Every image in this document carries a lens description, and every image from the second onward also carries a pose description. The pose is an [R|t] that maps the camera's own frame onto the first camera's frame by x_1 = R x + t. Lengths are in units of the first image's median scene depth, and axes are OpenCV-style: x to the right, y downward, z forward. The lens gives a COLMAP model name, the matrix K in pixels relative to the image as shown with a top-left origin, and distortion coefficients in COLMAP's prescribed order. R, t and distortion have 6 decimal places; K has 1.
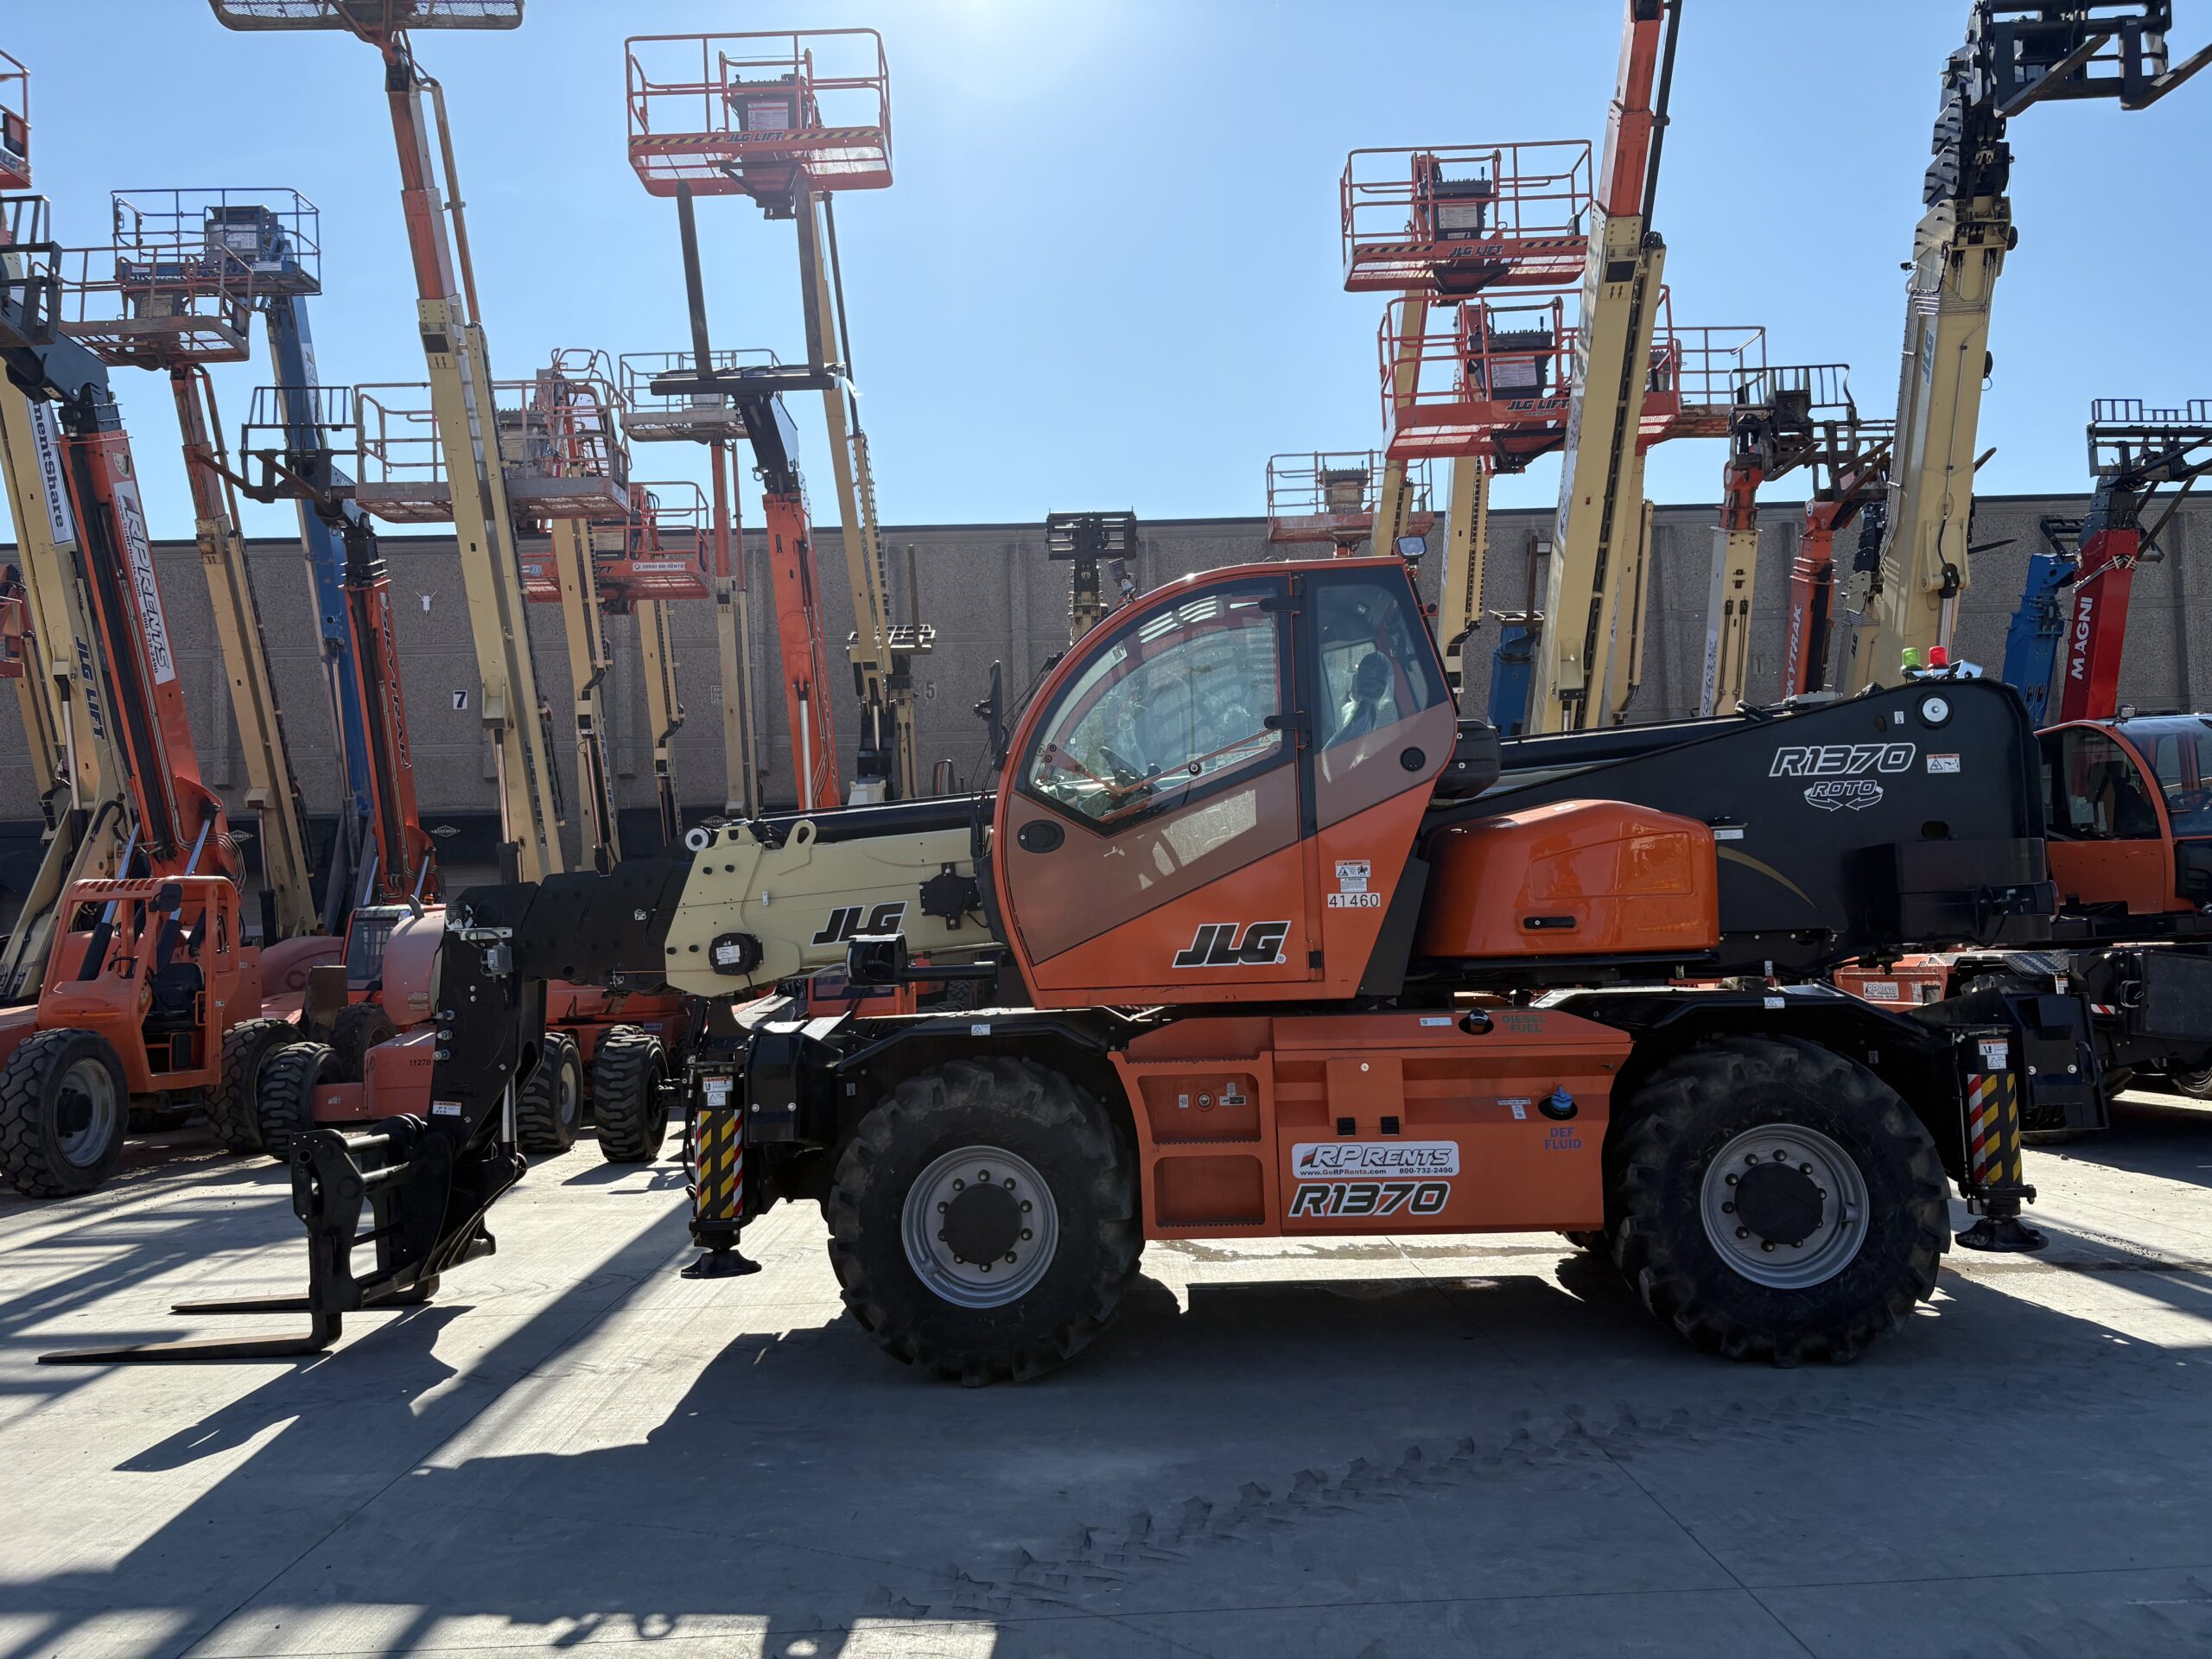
lens RADIAL K [[1677.5, 0, 1119.3], [0, 1677.5, 827.3], [0, 0, 1]] dist [0.046000, -0.046535]
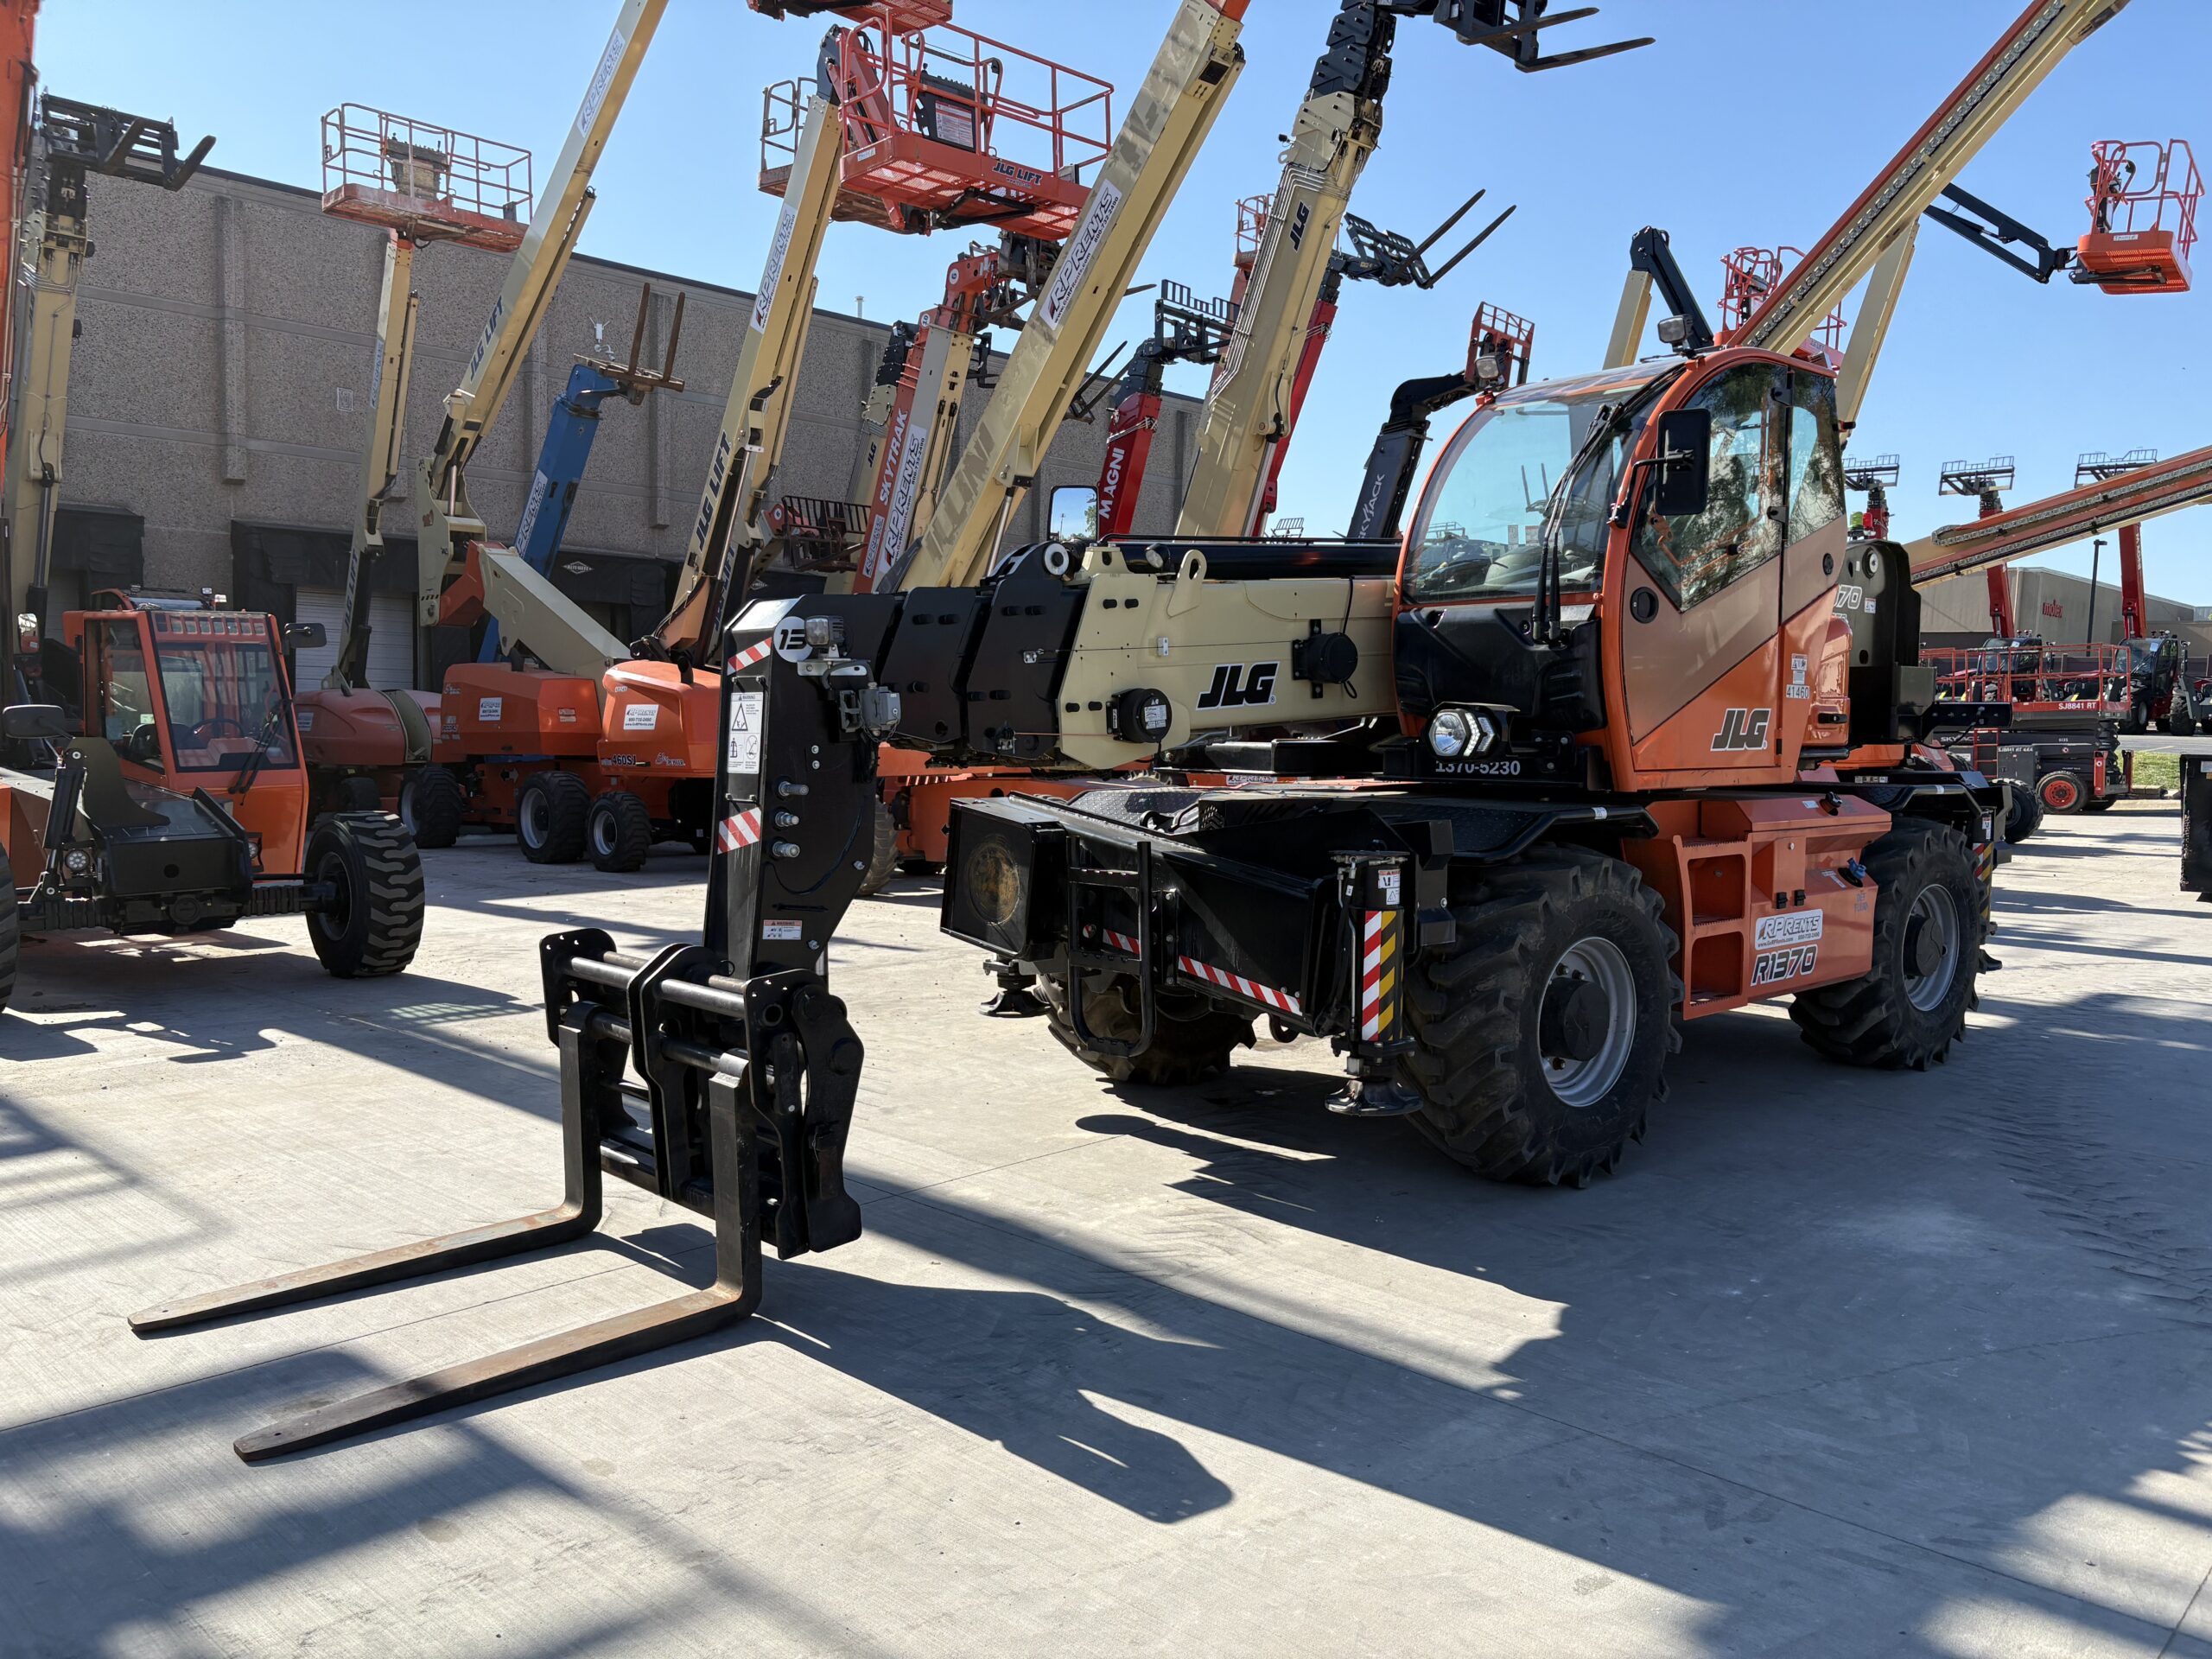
lens RADIAL K [[1677.5, 0, 1100.8], [0, 1677.5, 825.1], [0, 0, 1]] dist [0.046000, -0.046535]
pose [[0.695942, -0.005771, 0.718075, -0.794680], [-0.084669, 0.992333, 0.090034, 0.057576], [-0.713089, -0.123457, 0.690117, 0.475896]]
